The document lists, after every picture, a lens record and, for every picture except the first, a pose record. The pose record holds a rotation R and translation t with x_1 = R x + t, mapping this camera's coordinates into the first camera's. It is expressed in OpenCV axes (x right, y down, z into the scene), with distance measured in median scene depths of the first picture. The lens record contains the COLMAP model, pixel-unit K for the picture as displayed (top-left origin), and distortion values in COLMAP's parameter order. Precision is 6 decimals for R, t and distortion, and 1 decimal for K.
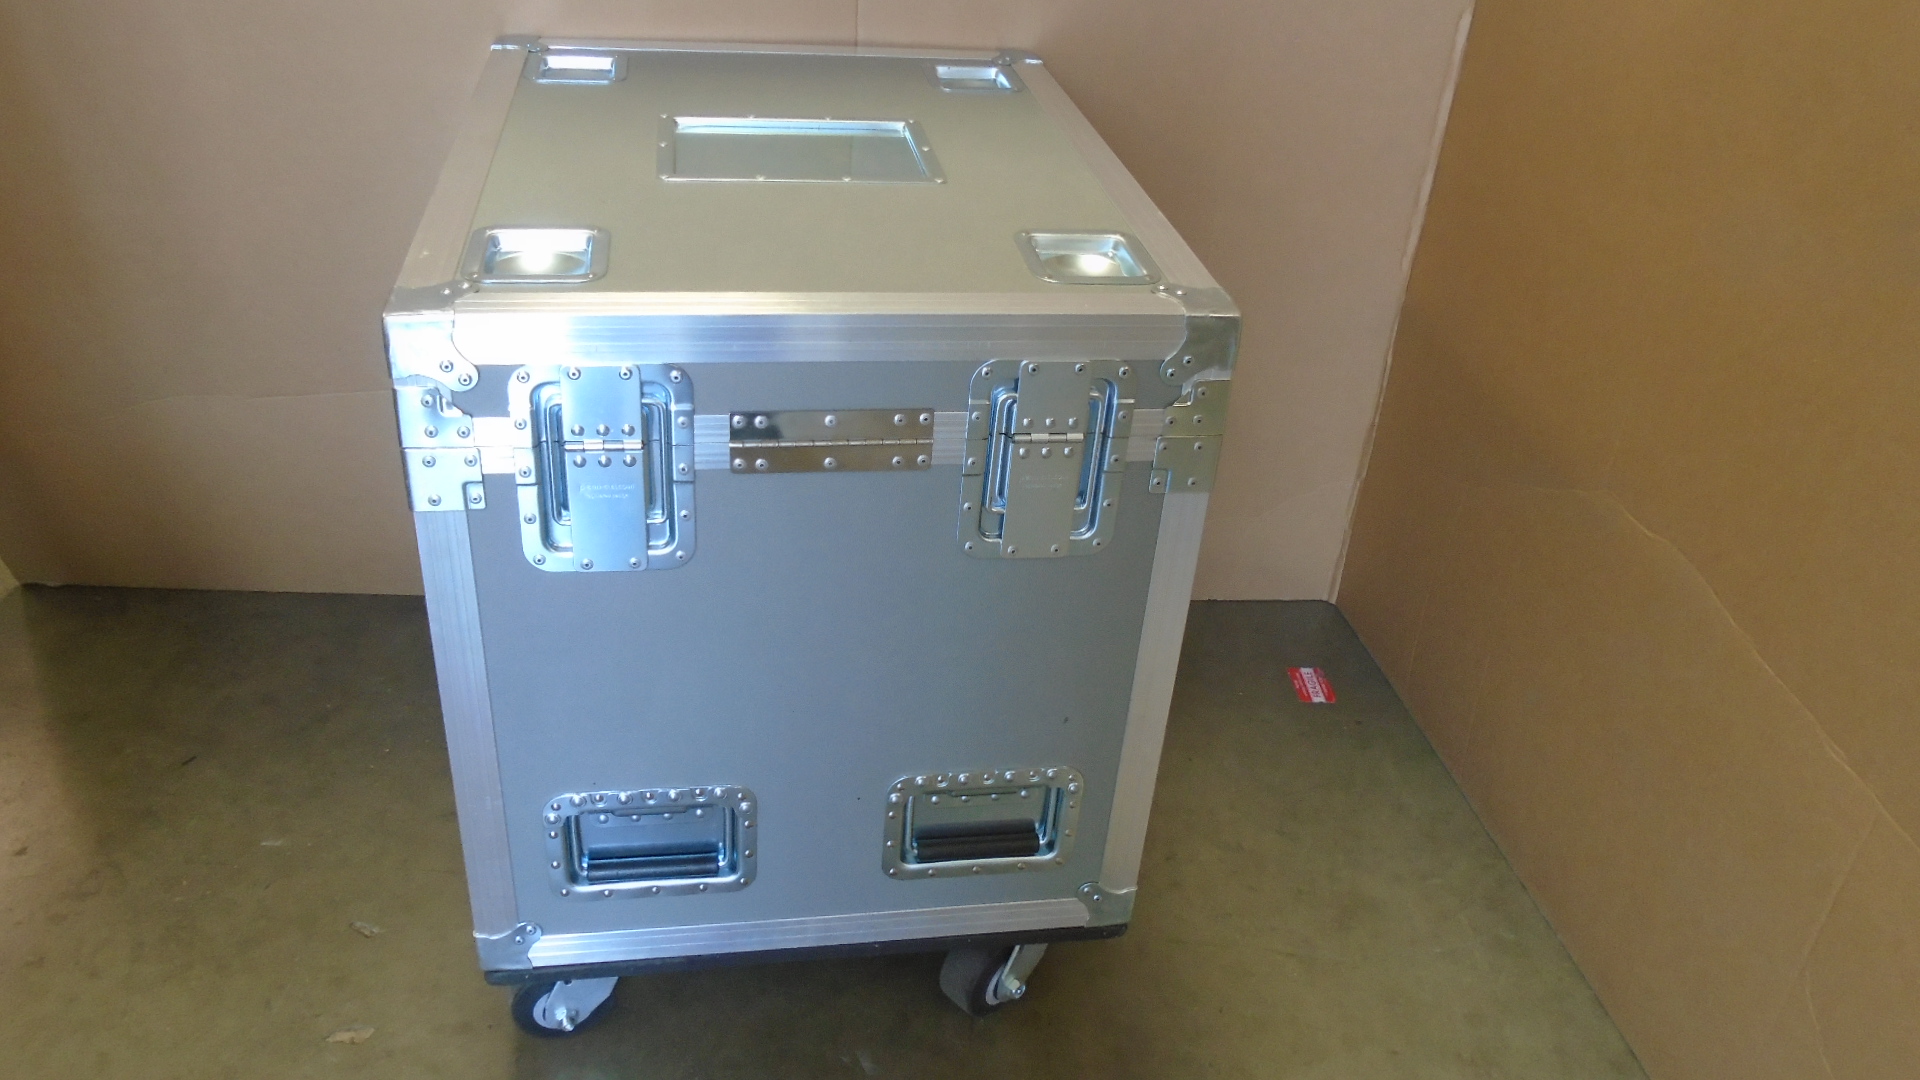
lens RADIAL K [[1462.1, 0, 960.0], [0, 1462.1, 540.0], [0, 0, 1]] dist [-0.015967, 0.002817]
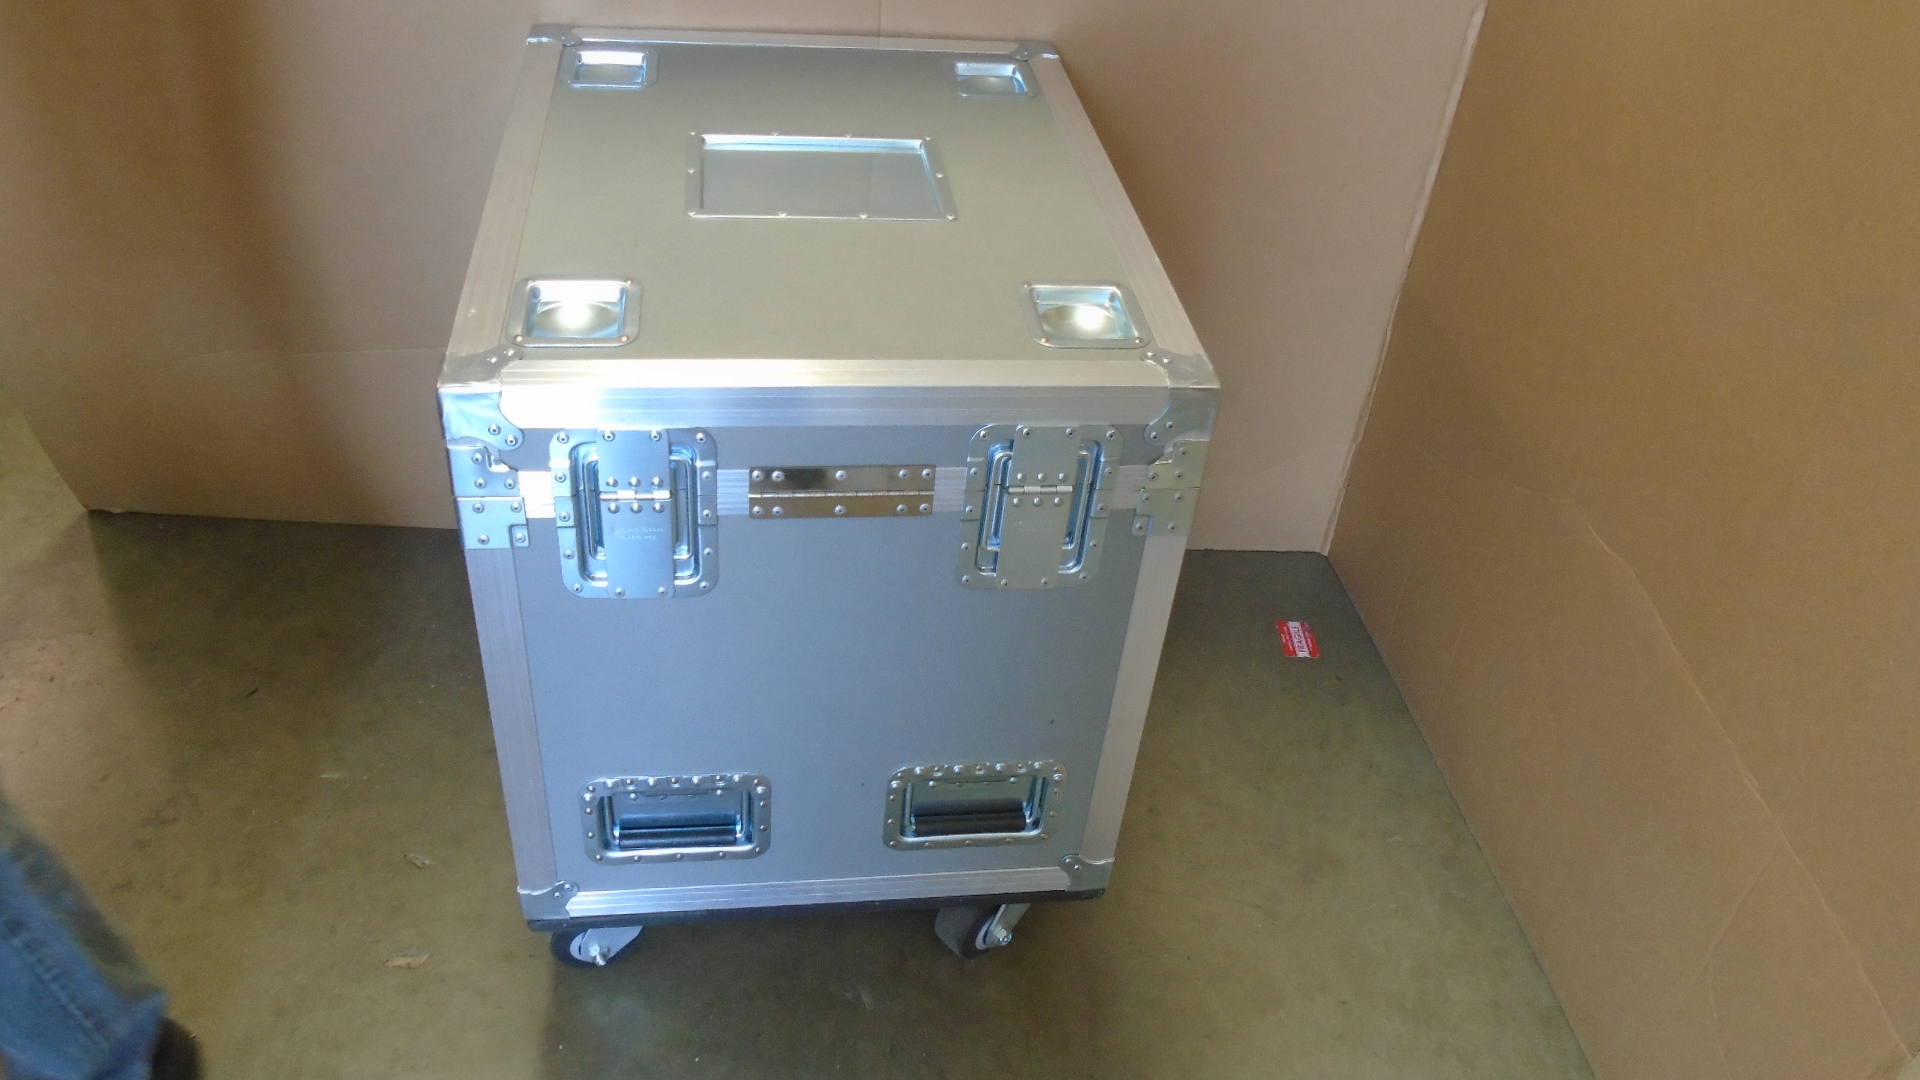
lens RADIAL K [[1462.1, 0, 960.0], [0, 1462.1, 540.0], [0, 0, 1]] dist [-0.015967, 0.002817]
pose [[0.999461, 0.029061, -0.015289, 0.015966], [-0.027221, 0.993645, 0.109222, -0.130695], [0.018366, -0.108747, 0.993900, -0.080597]]
